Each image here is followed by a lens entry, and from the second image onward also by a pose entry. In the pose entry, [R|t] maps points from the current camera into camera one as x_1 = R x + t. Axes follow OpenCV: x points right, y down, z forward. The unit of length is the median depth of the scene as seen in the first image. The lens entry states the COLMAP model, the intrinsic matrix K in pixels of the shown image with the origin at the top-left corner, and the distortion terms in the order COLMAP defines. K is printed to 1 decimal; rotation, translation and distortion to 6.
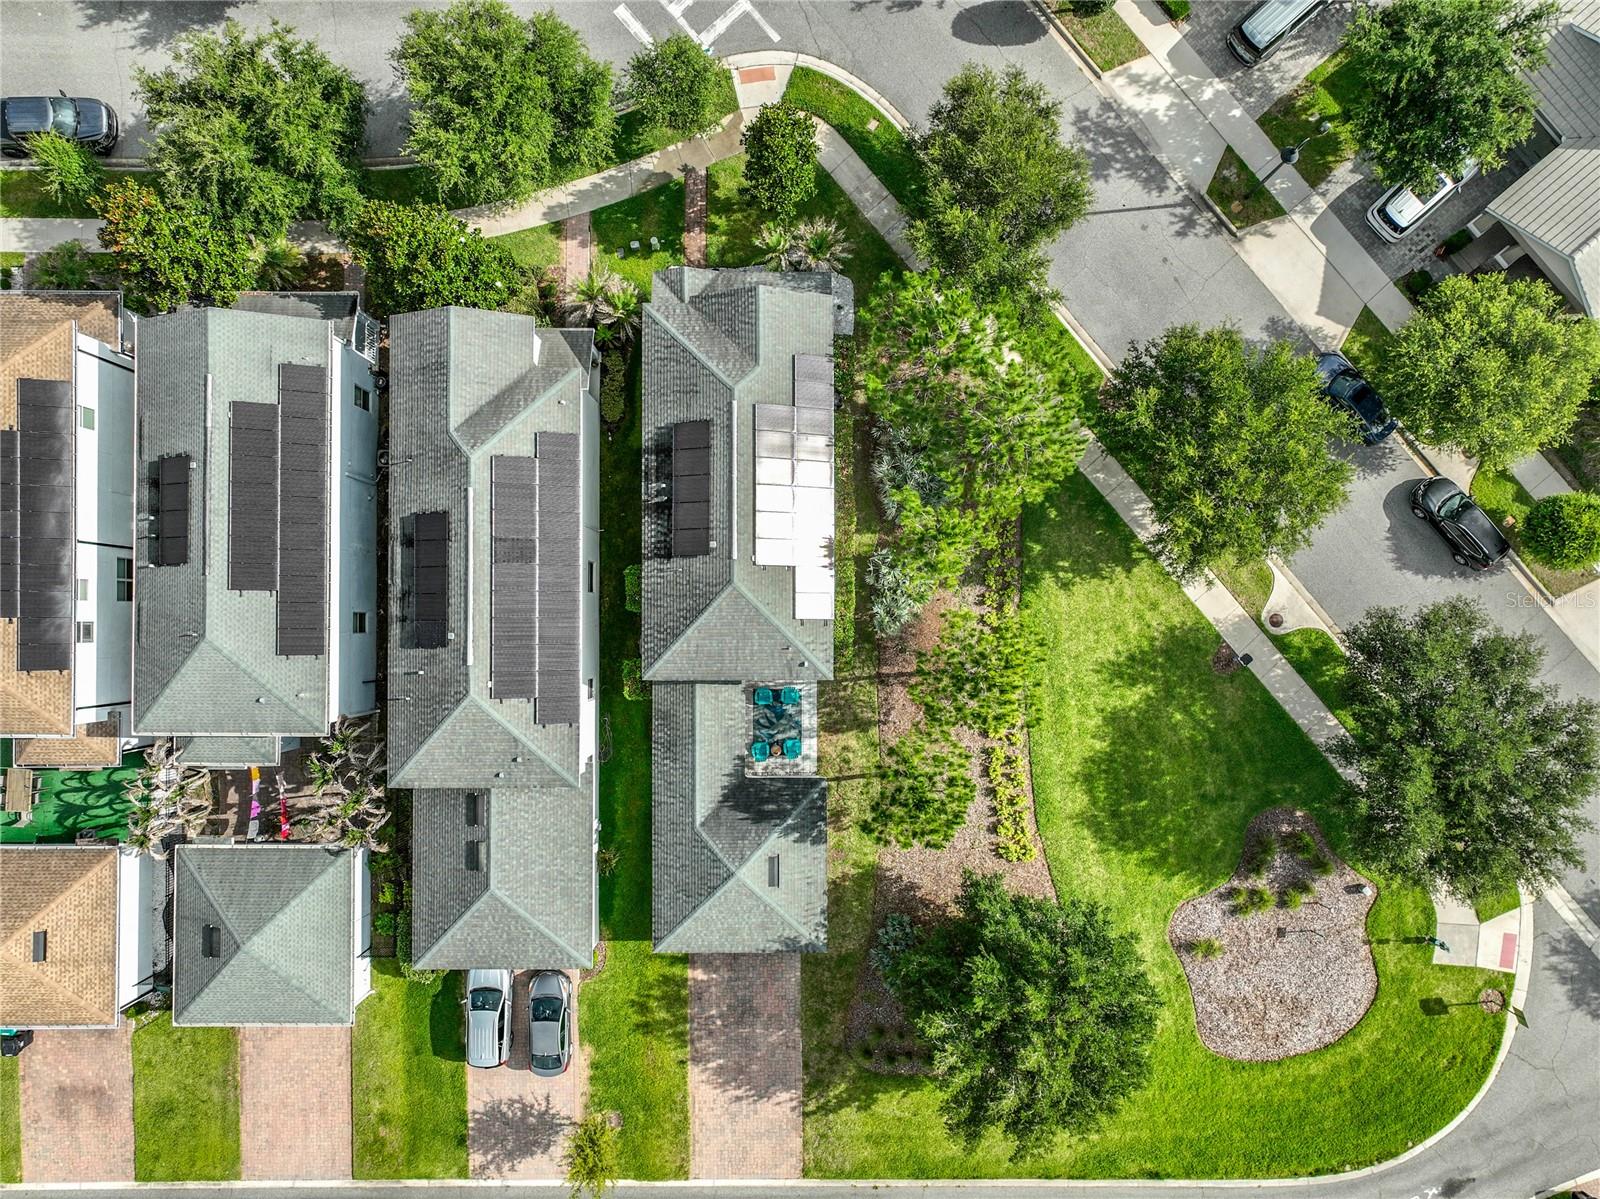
lens RADIAL K [[1151.8, 0, 803.2], [0, 1151.8, 615.9], [0, 0, 1]] dist [0.000914, 0.016230]
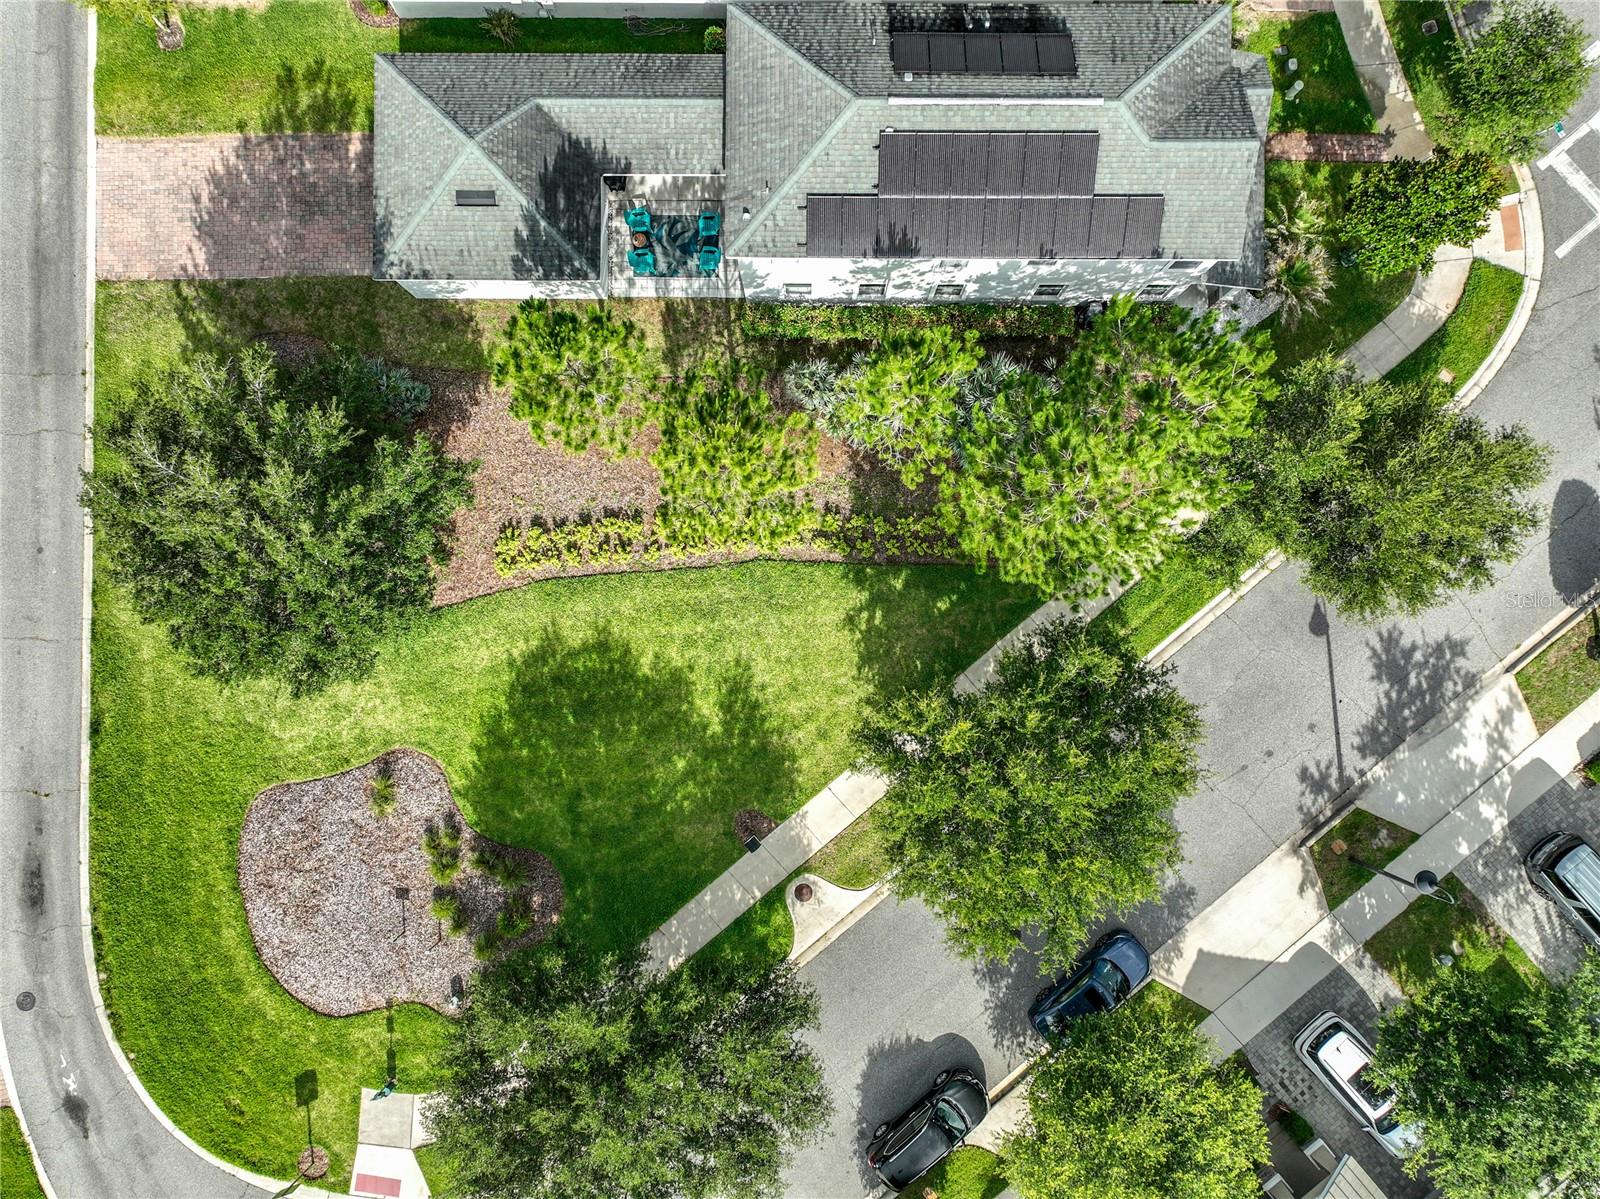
lens RADIAL K [[1151.8, 0, 803.2], [0, 1151.8, 615.9], [0, 0, 1]] dist [0.000914, 0.016230]
pose [[-0.005102, 0.999895, -0.013542, 0.236395], [-0.999879, -0.004901, 0.014789, -0.006354], [0.014721, 0.013615, 0.999799, 0.222906]]
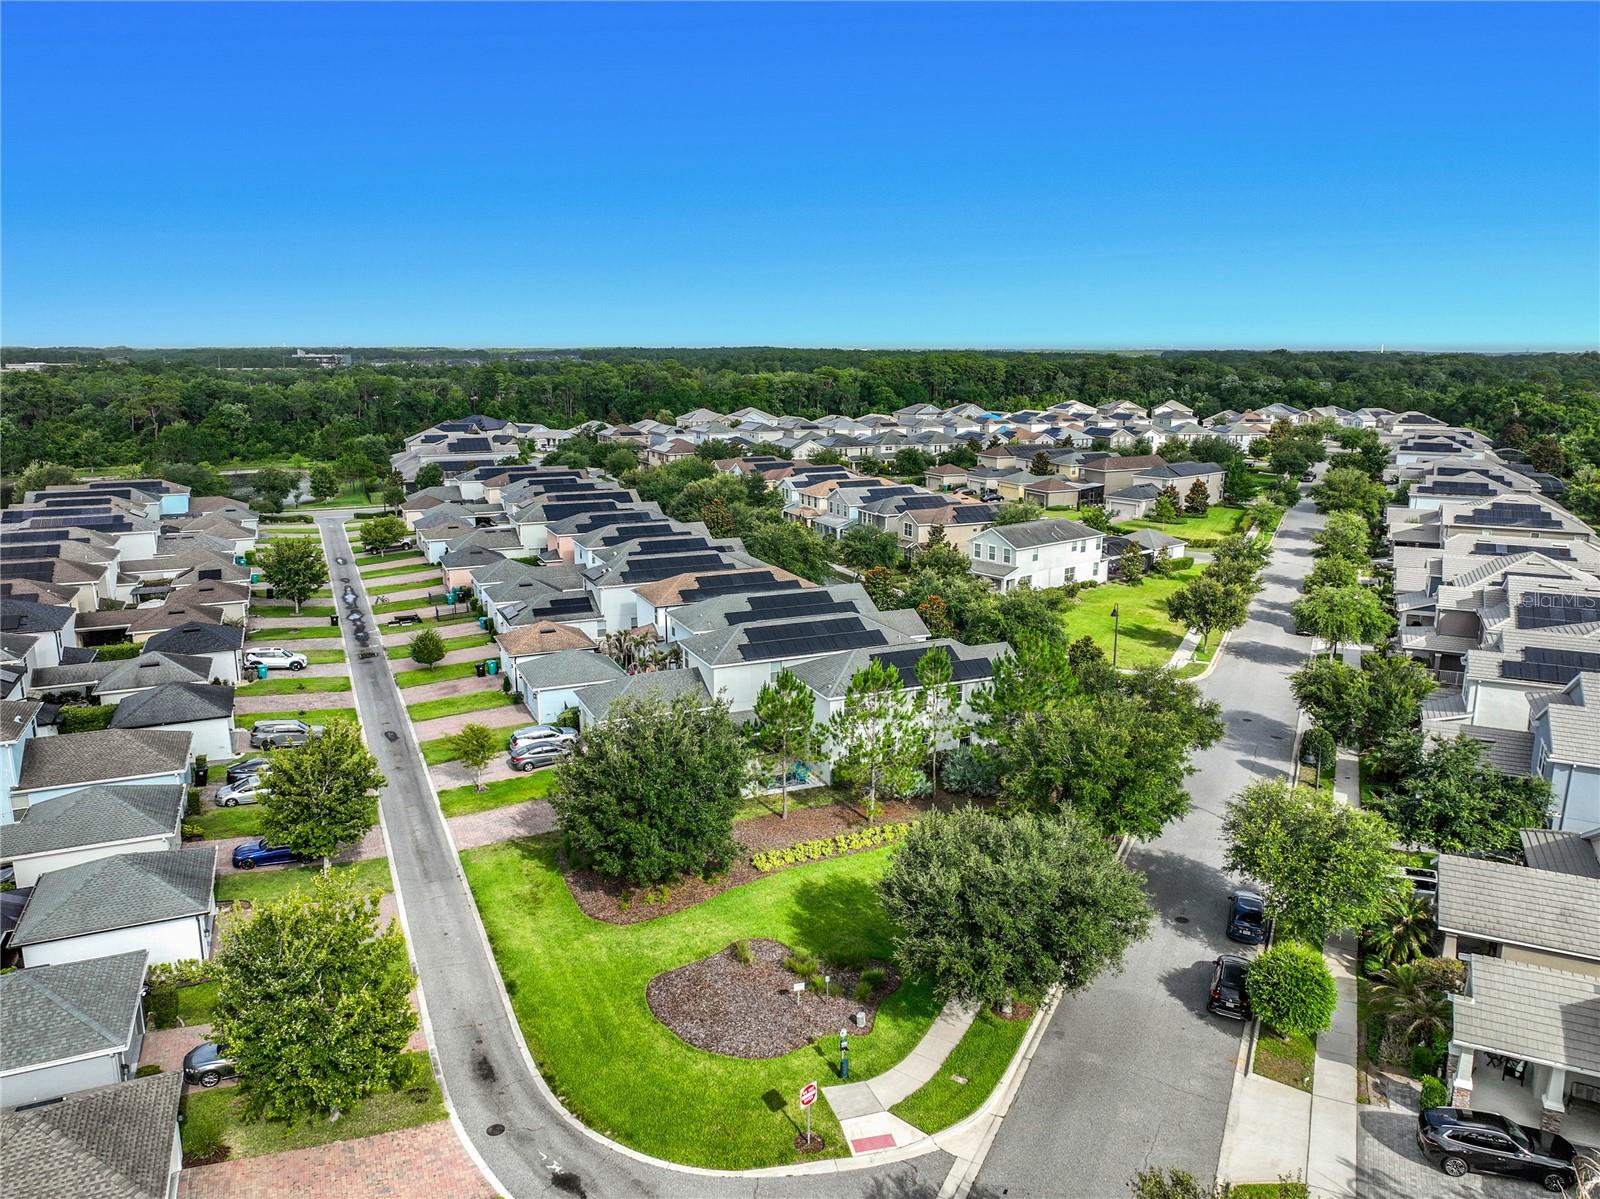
lens RADIAL K [[1151.8, 0, 803.2], [0, 1151.8, 615.9], [0, 0, 1]] dist [0.000914, 0.016230]
pose [[0.407437, 0.209928, -0.888777, 1.229465], [-0.913216, 0.099583, -0.395119, 0.616863], [0.005561, 0.972632, 0.232284, 0.456888]]
